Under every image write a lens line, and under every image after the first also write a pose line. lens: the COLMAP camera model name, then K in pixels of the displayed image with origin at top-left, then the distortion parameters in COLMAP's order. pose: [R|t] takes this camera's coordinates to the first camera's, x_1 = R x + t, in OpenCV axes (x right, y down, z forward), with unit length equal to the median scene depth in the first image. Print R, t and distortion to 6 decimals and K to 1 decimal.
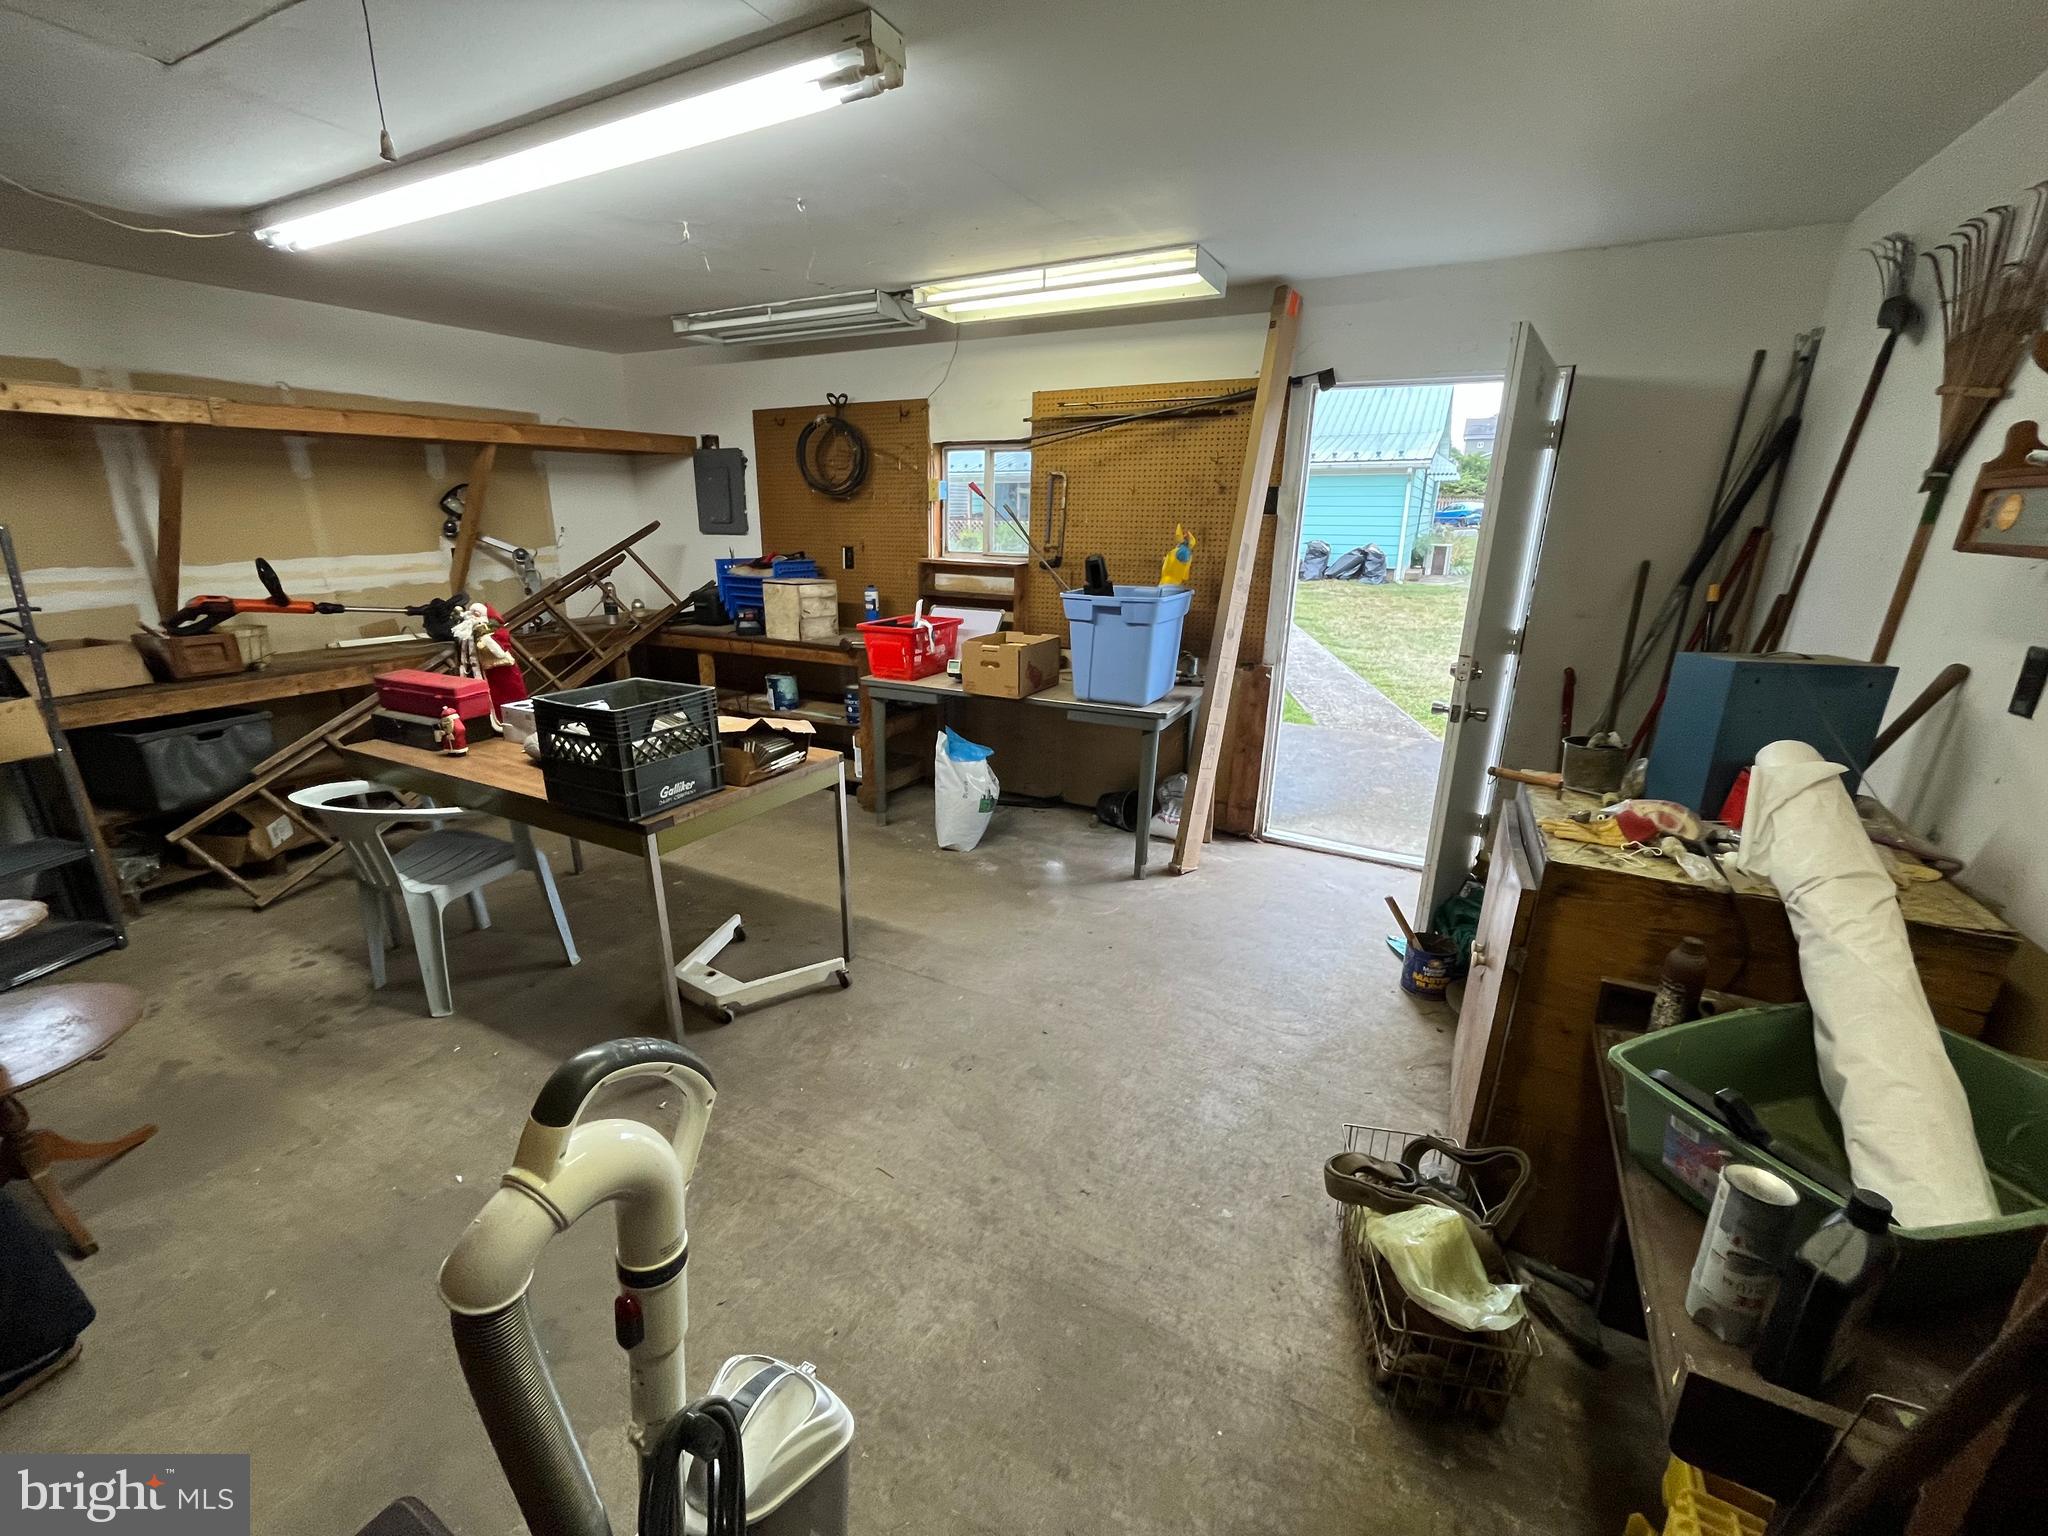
lens RADIAL K [[825.7, 0, 1014.7], [0, 825.7, 768.4], [0, 0, 1]] dist [-0.003997, -0.000383]
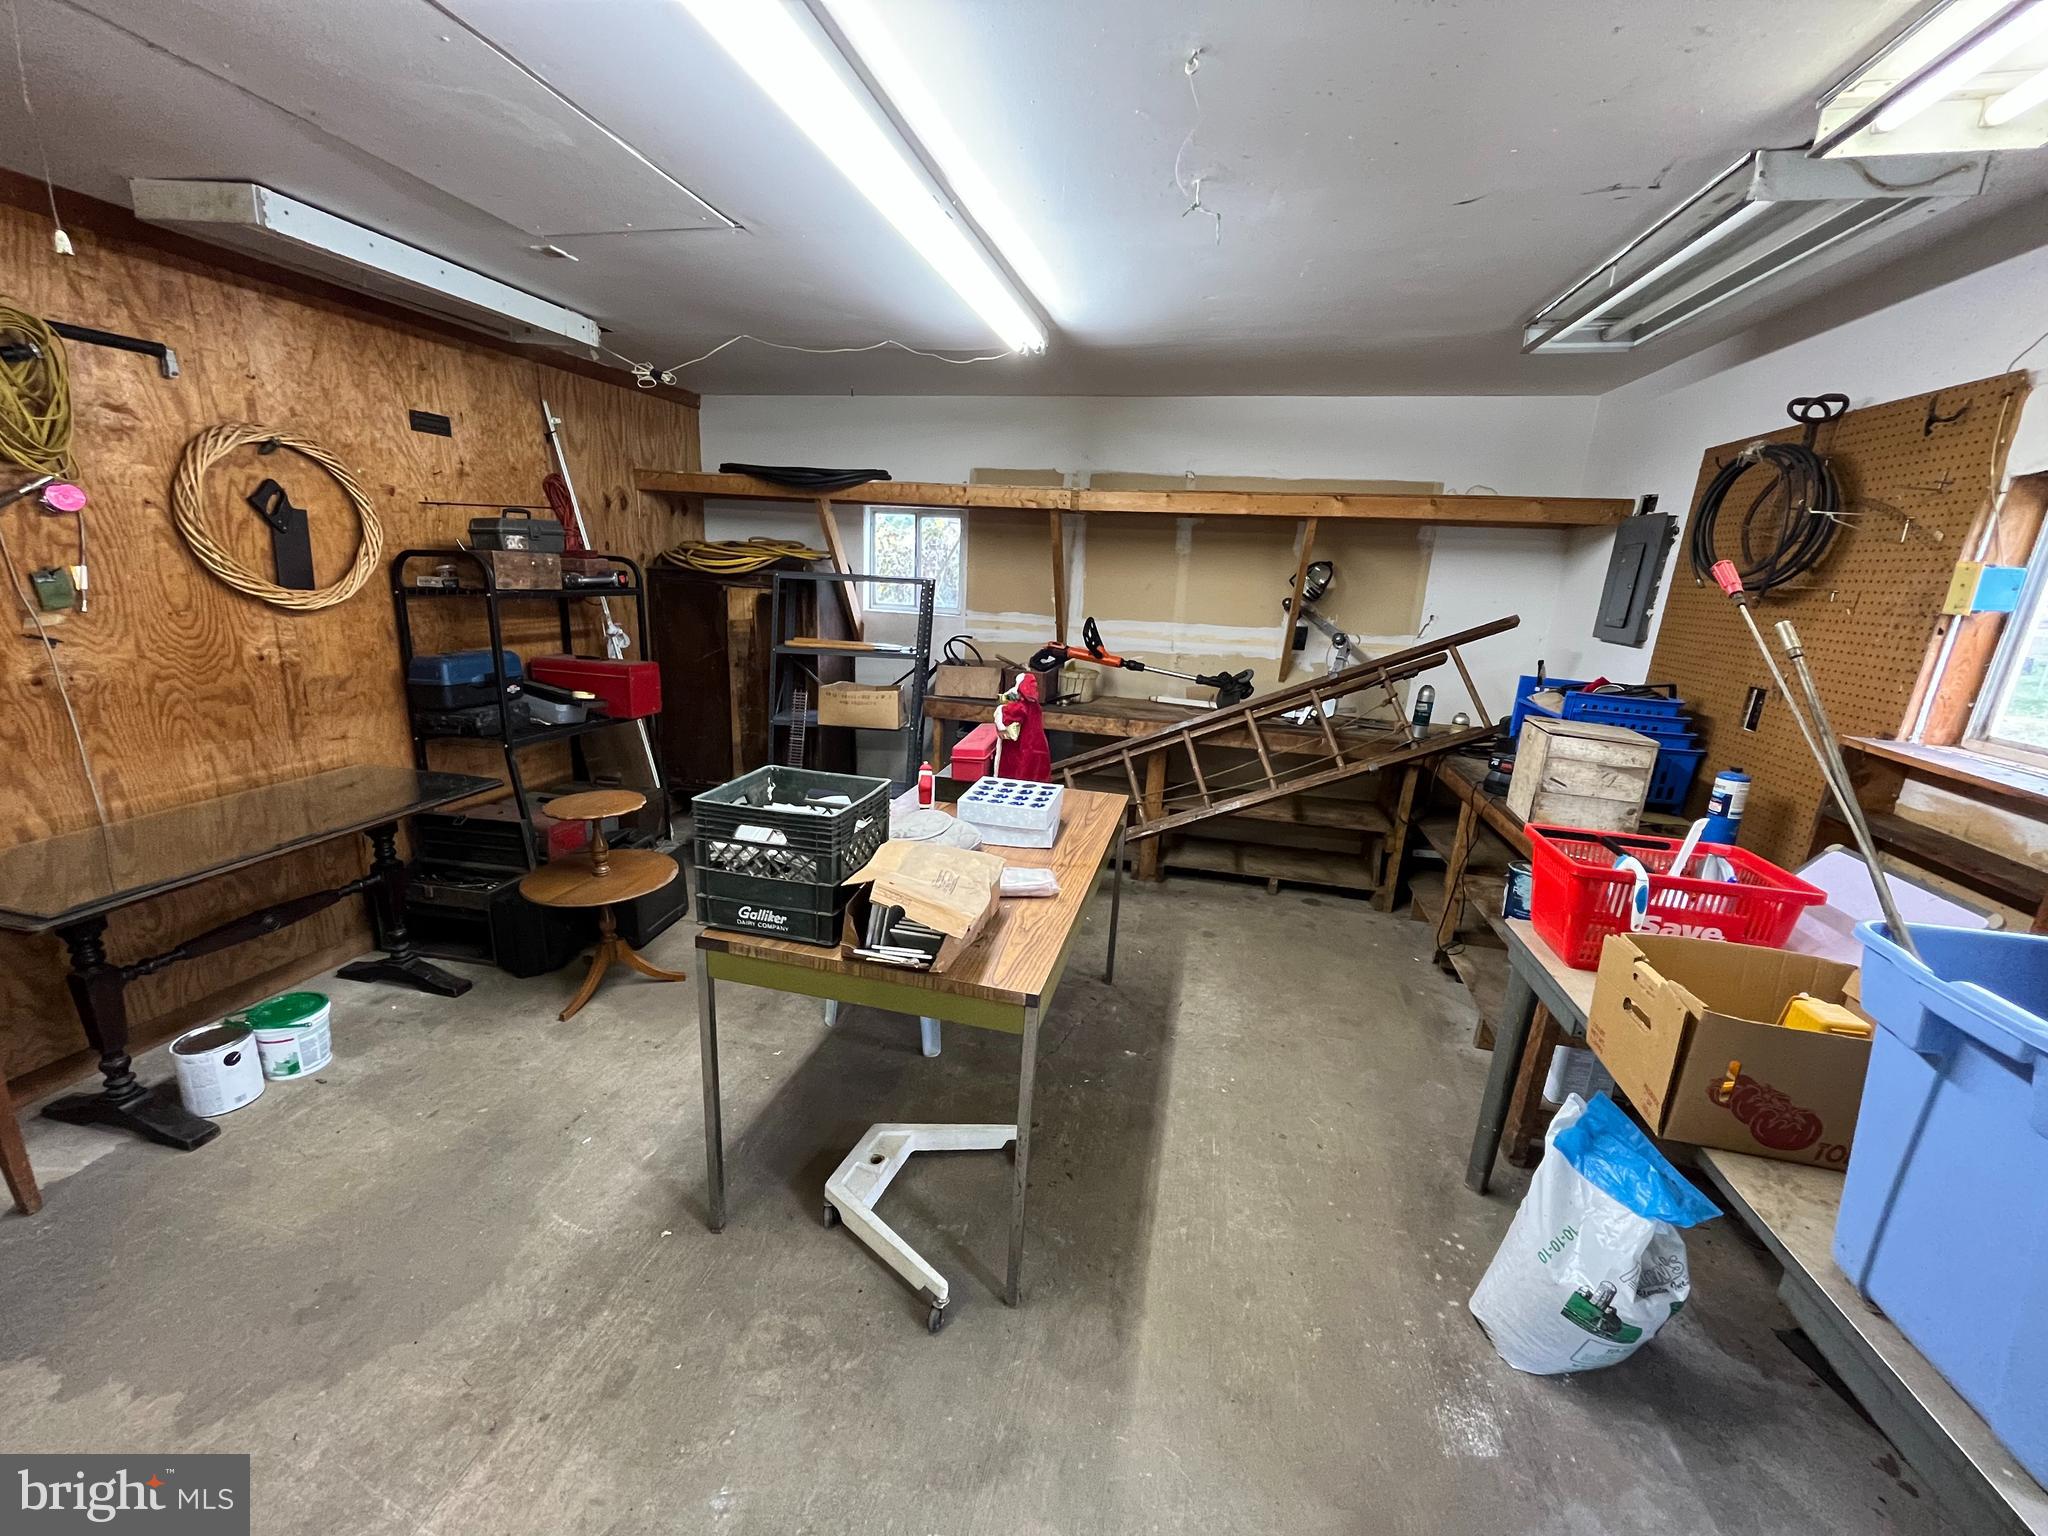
lens RADIAL K [[825.7, 0, 1017.5], [0, 825.7, 769.8], [0, 0, 1]] dist [-0.003997, -0.000383]
pose [[0.249839, 0.245889, -0.936546, 0.200815], [-0.334457, 0.929603, 0.154845, -0.169318], [0.908691, 0.274548, 0.314490, 0.496896]]
